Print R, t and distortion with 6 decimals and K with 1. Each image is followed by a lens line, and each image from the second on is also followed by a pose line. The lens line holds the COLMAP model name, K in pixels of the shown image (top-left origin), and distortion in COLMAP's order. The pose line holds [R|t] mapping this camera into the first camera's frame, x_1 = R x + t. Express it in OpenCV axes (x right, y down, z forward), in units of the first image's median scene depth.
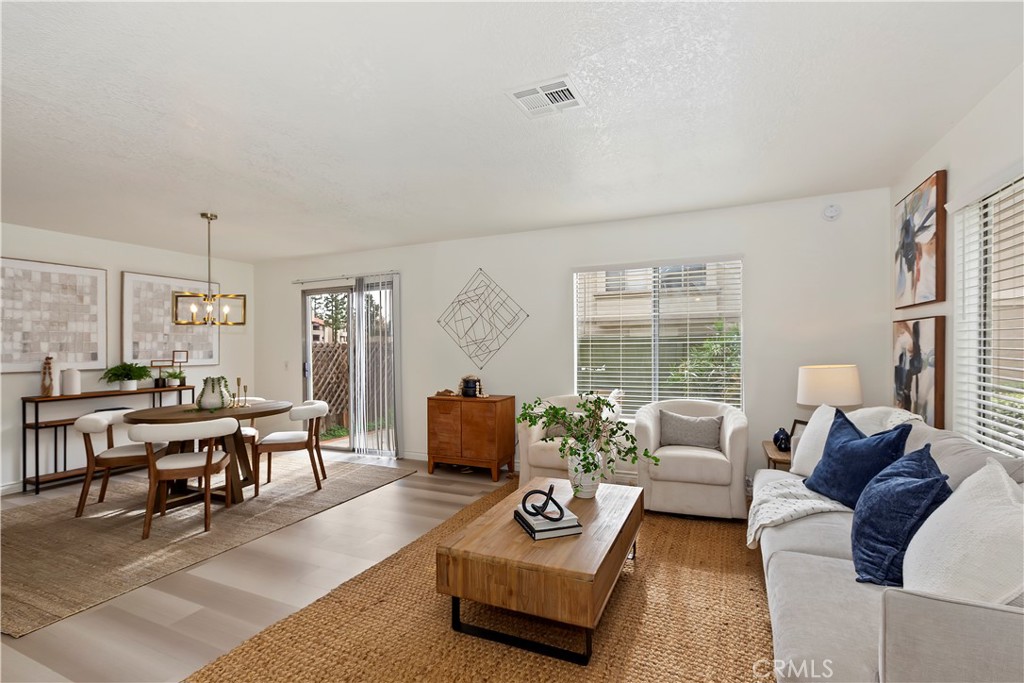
lens RADIAL K [[459.8, 0, 511.0], [0, 459.8, 348.4], [0, 0, 1]] dist [-0.000400, -0.000392]
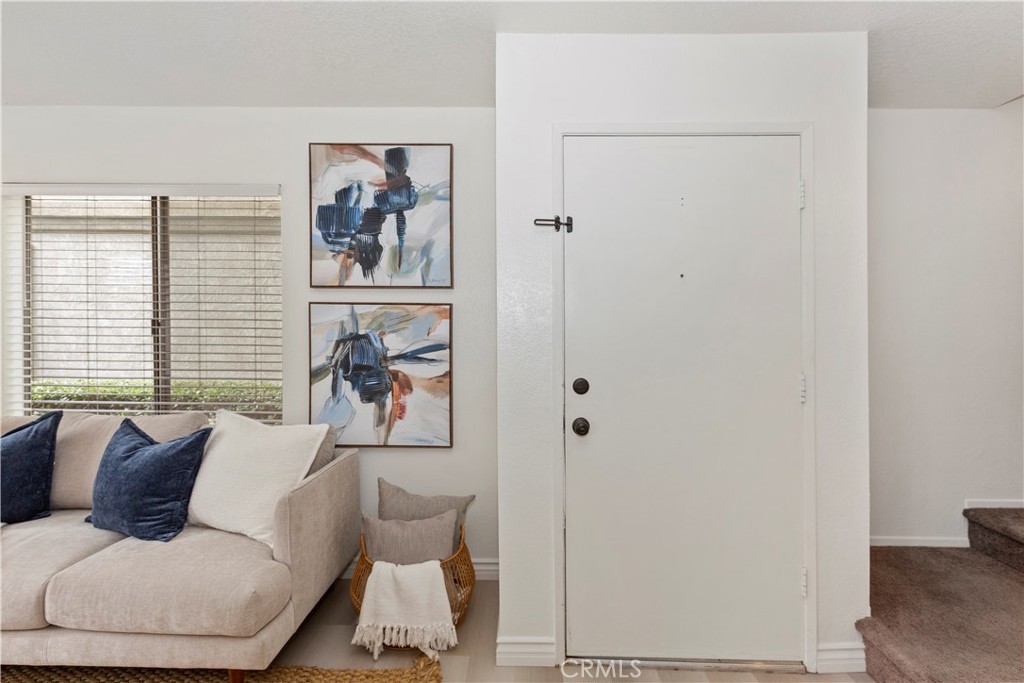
lens RADIAL K [[469.0, 0, 526.0], [0, 469.0, 334.4], [0, 0, 1]] dist [0.001726, 0.000141]
pose [[-0.391476, -0.002516, 0.920185, -0.288959], [0.006403, 0.999965, 0.005459, 0.000465], [-0.920166, 0.008029, -0.391446, 0.287441]]
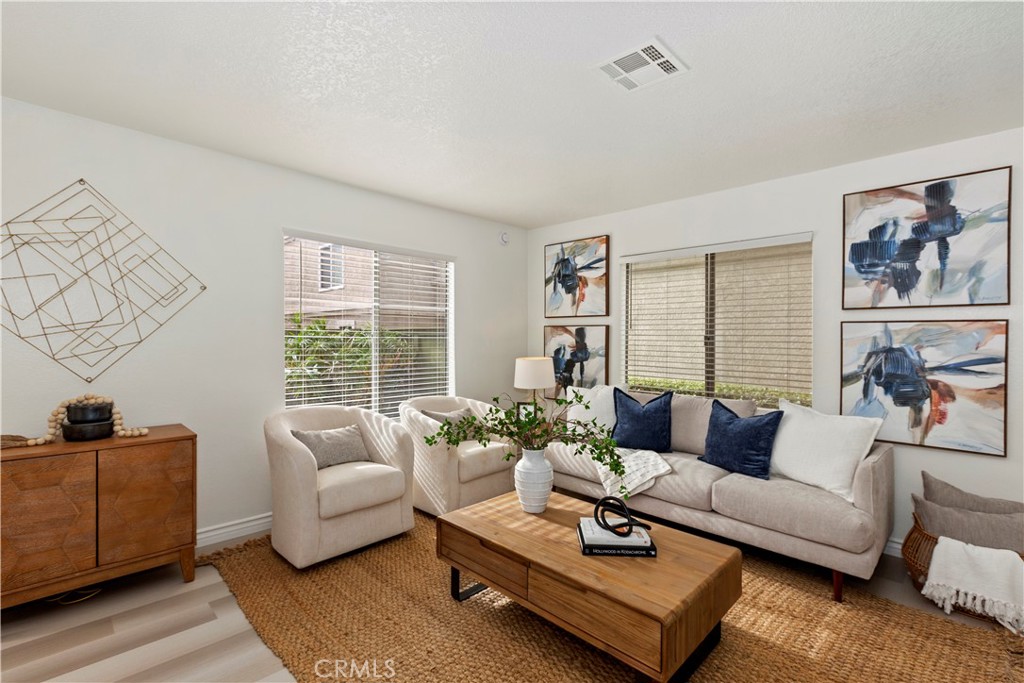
lens RADIAL K [[459.8, 0, 511.0], [0, 459.8, 348.4], [0, 0, 1]] dist [-0.000400, -0.000392]
pose [[0.358793, -0.002035, 0.933415, -0.544409], [-0.006346, 0.999969, 0.004619, 0.004391], [-0.933396, -0.007581, 0.358769, 0.579462]]
